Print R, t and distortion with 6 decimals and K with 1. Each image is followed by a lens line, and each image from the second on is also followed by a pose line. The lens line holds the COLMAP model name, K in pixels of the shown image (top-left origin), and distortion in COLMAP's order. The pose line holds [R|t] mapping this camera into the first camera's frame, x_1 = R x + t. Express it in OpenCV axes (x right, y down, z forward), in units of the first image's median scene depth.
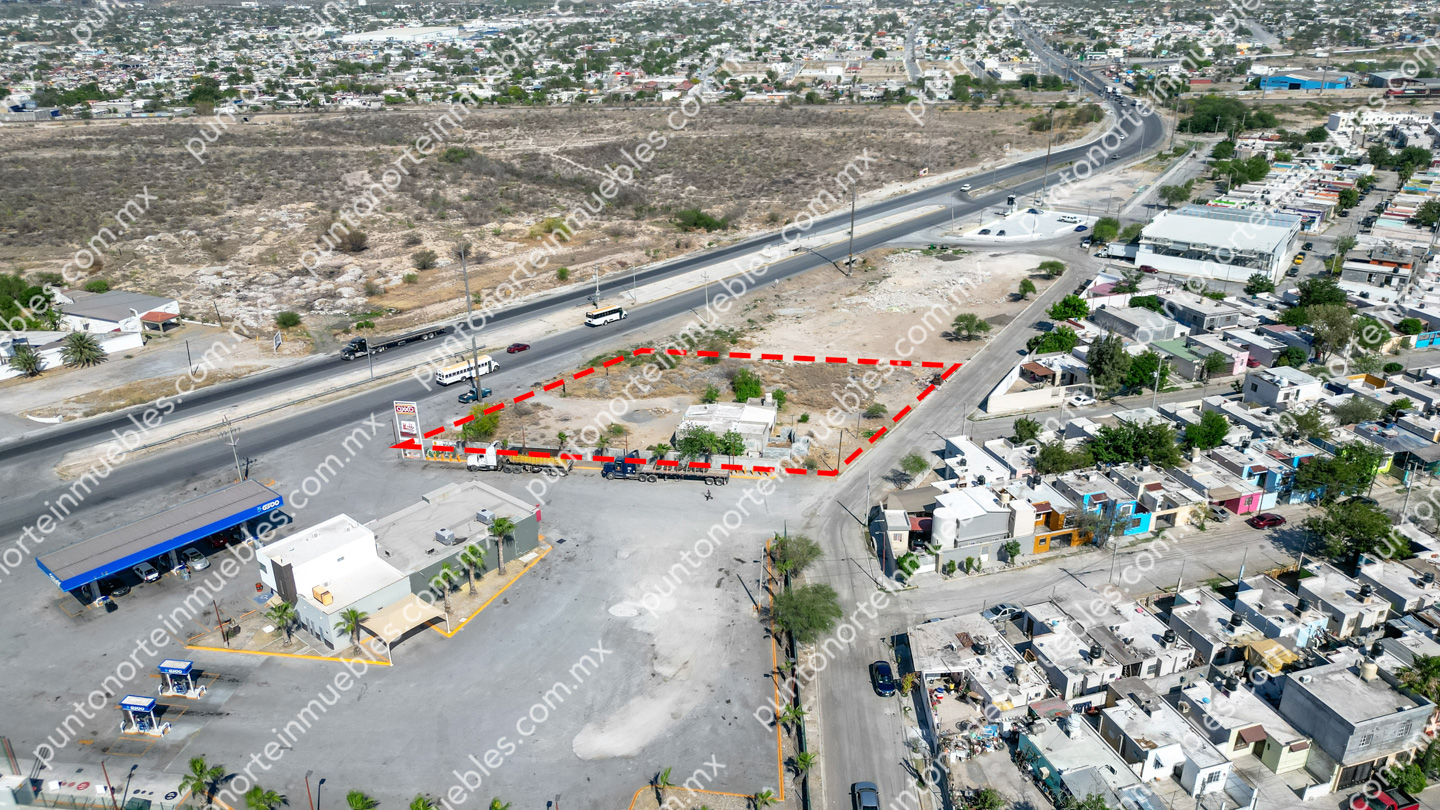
lens RADIAL K [[1010.2, 0, 722.9], [0, 1010.2, 404.3], [0, 0, 1]] dist [0.054310, -0.051920]
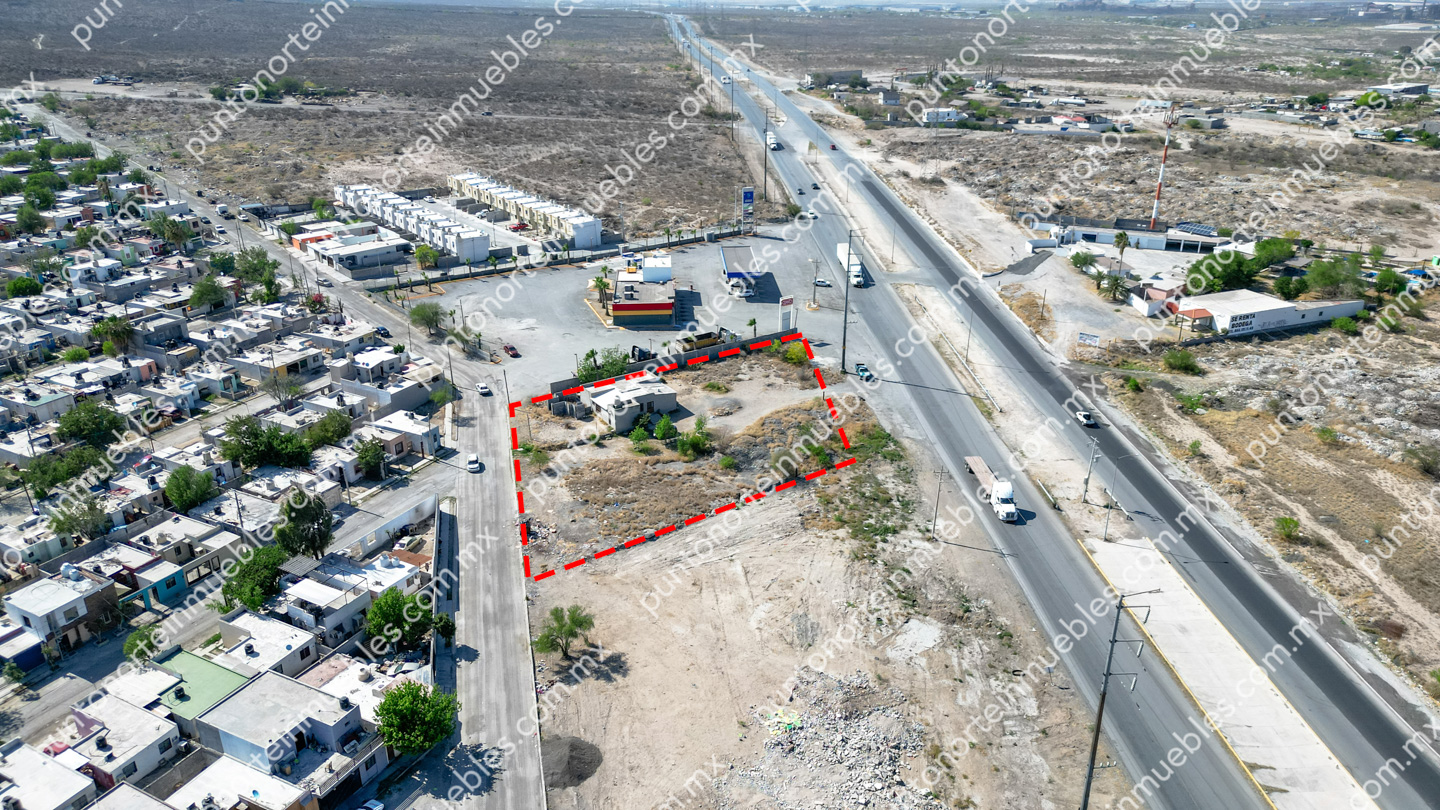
lens RADIAL K [[1010.2, 0, 720.3], [0, 1010.2, 409.0], [0, 0, 1]] dist [0.054310, -0.051920]
pose [[-0.721472, 0.281266, -0.632746, 0.465511], [-0.268545, 0.728616, 0.630082, -0.507513], [0.638249, 0.624507, -0.450143, 1.133618]]
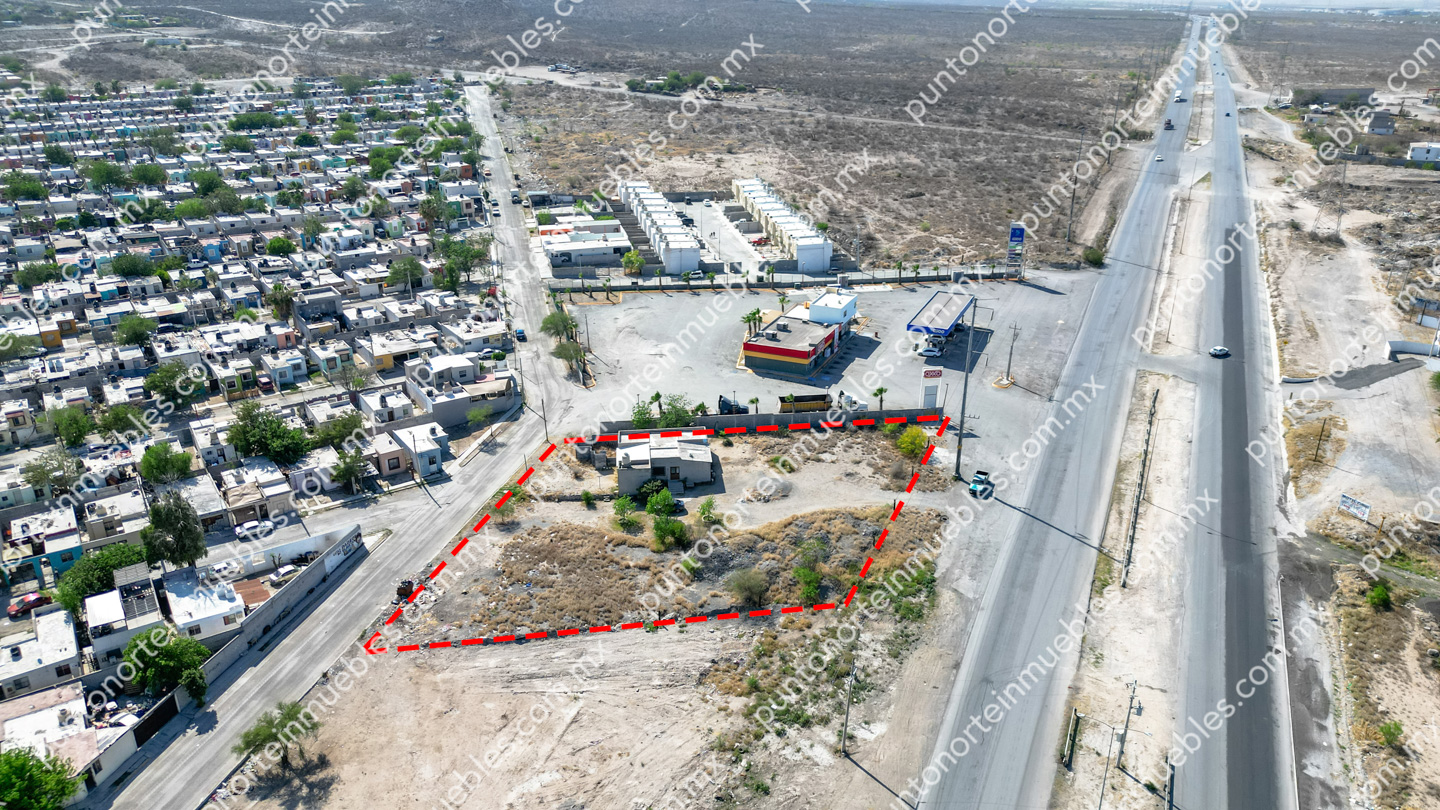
lens RADIAL K [[1010.2, 0, 719.5], [0, 1010.2, 406.9], [0, 0, 1]] dist [0.054310, -0.051920]
pose [[-0.961580, 0.115898, -0.248862, 0.134332], [-0.100829, 0.694058, 0.712824, -0.506206], [0.255339, 0.710529, -0.655706, 1.156937]]
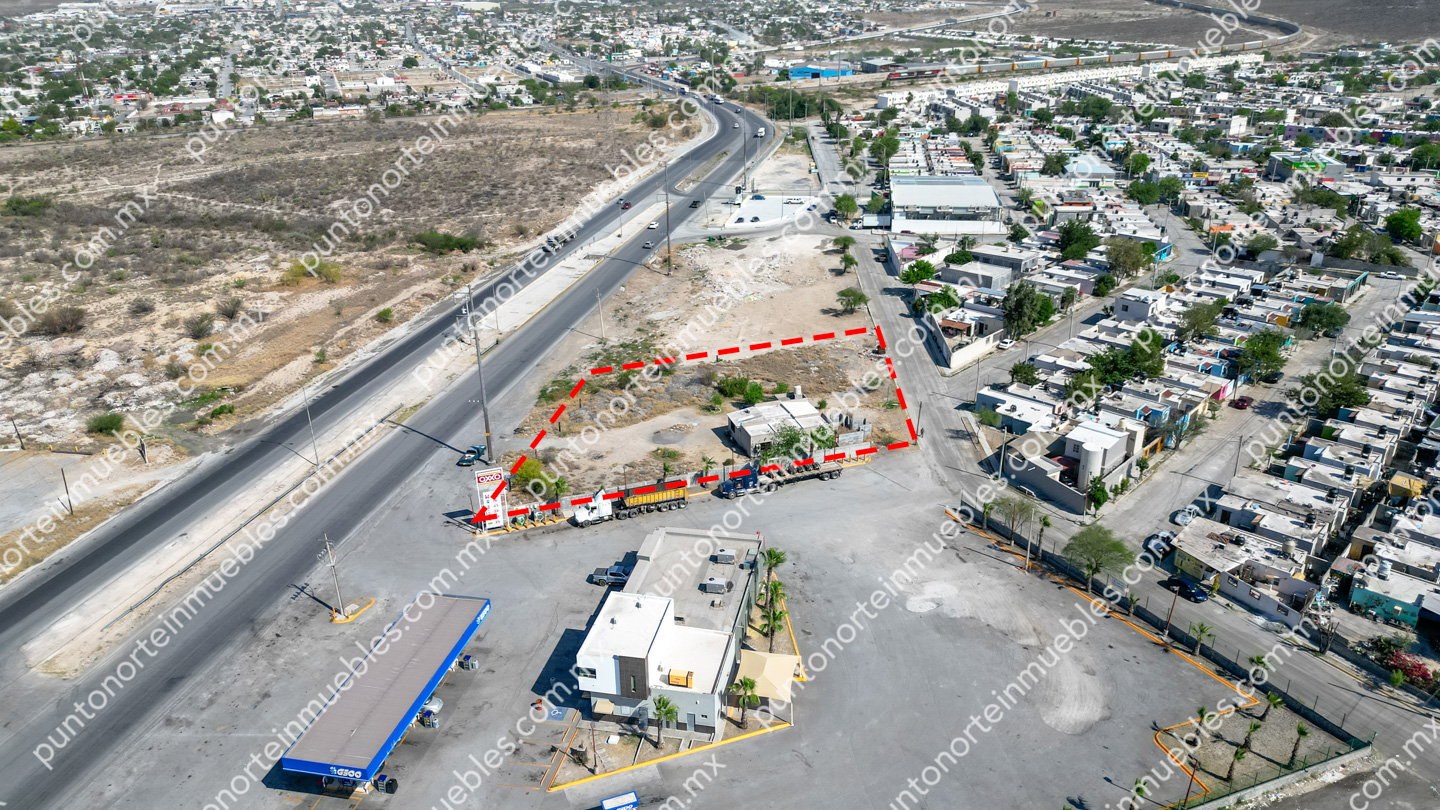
lens RADIAL K [[1010.2, 0, 720.7], [0, 1010.2, 404.1], [0, 0, 1]] dist [0.054310, -0.051920]
pose [[0.875764, -0.194012, 0.442037, -0.346525], [0.196675, 0.979640, 0.040316, -0.036010], [-0.440859, 0.051631, 0.896090, 0.092559]]
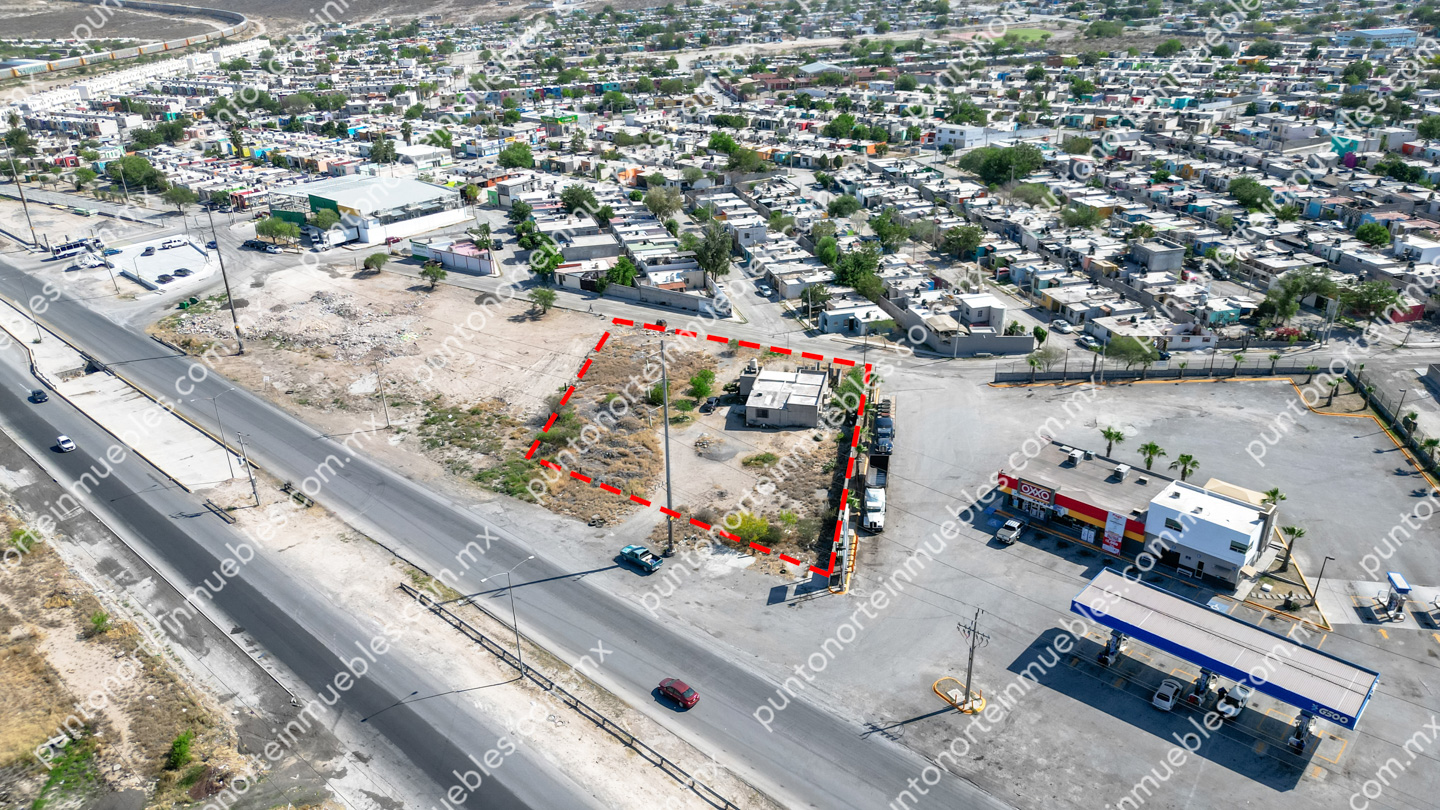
lens RADIAL K [[1010.2, 0, 722.2], [0, 1010.2, 411.3], [0, 0, 1]] dist [0.054310, -0.051920]
pose [[0.042278, -0.415953, 0.908403, -0.656758], [0.410485, 0.836165, 0.363772, -0.254808], [-0.910887, 0.357506, 0.206093, 0.613111]]
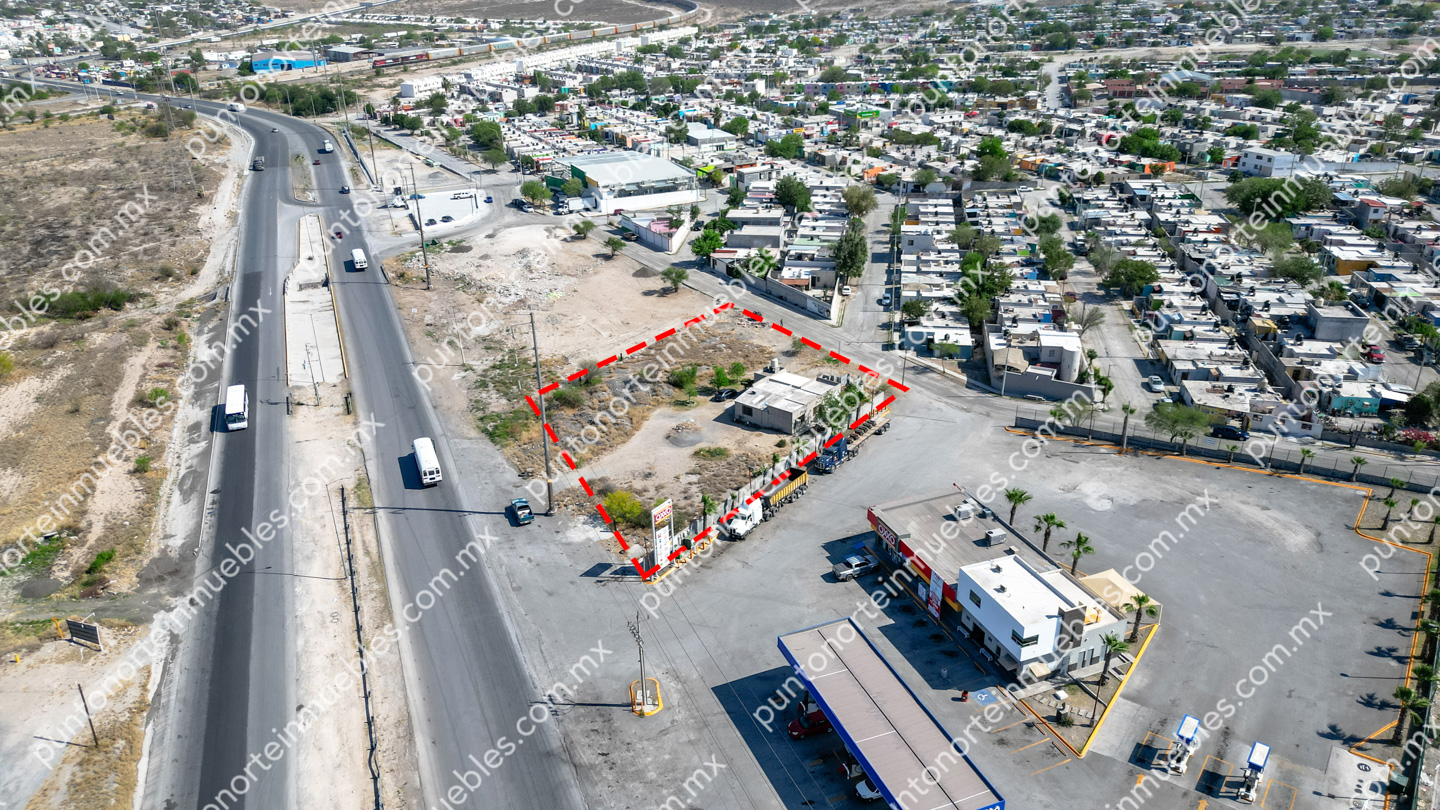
lens RADIAL K [[1010.2, 0, 721.0], [0, 1010.2, 409.8], [0, 0, 1]] dist [0.054310, -0.051920]
pose [[0.466960, -0.371302, 0.802548, -0.597566], [0.361539, 0.908417, 0.209922, -0.144590], [-0.806993, 0.192127, 0.558435, 0.353970]]
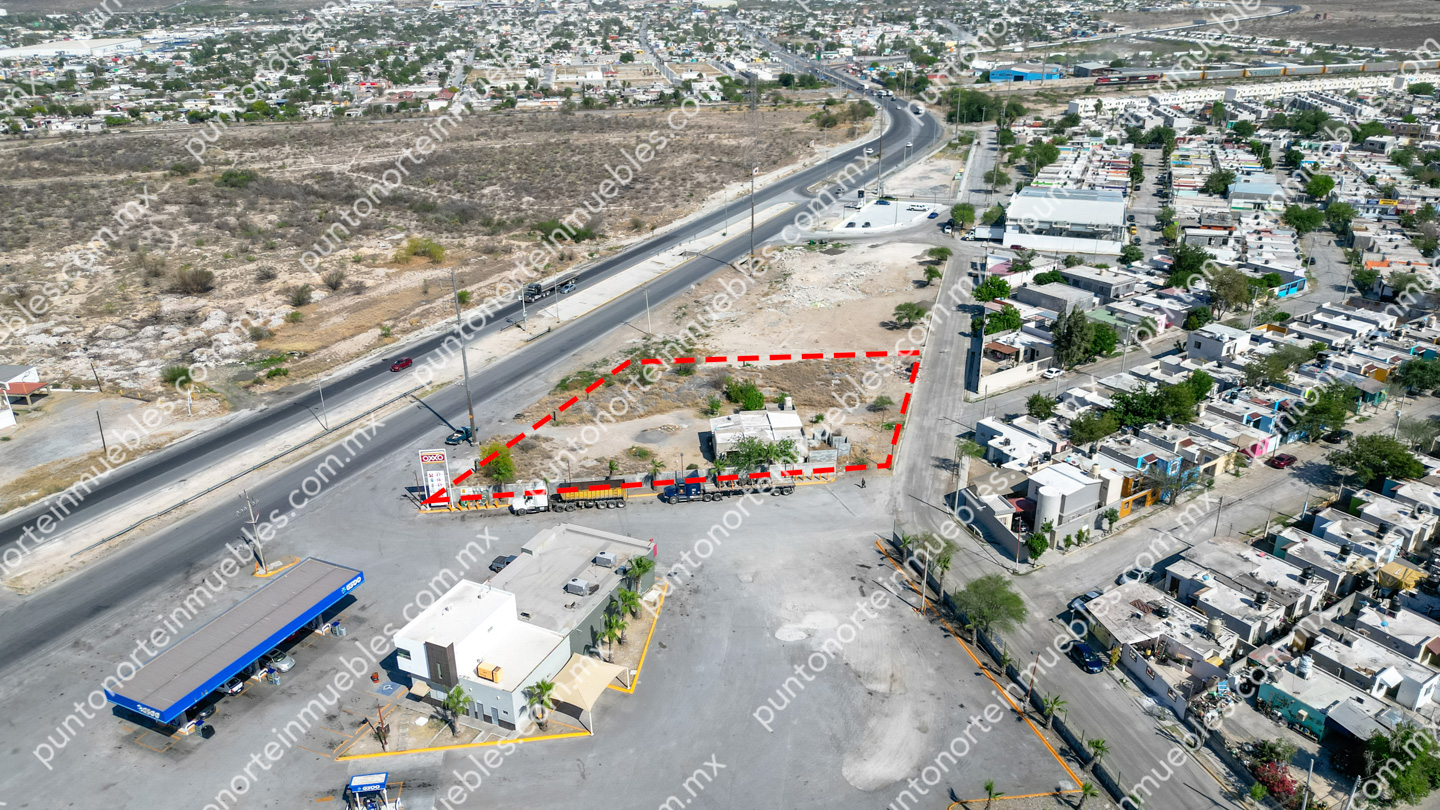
lens RADIAL K [[1010.2, 0, 721.7], [0, 1010.2, 403.2], [0, 0, 1]] dist [0.054310, -0.051920]
pose [[0.962340, -0.109826, 0.248677, -0.193468], [0.111058, 0.993772, 0.009115, -0.015773], [-0.248129, 0.018846, 0.968544, 0.040852]]
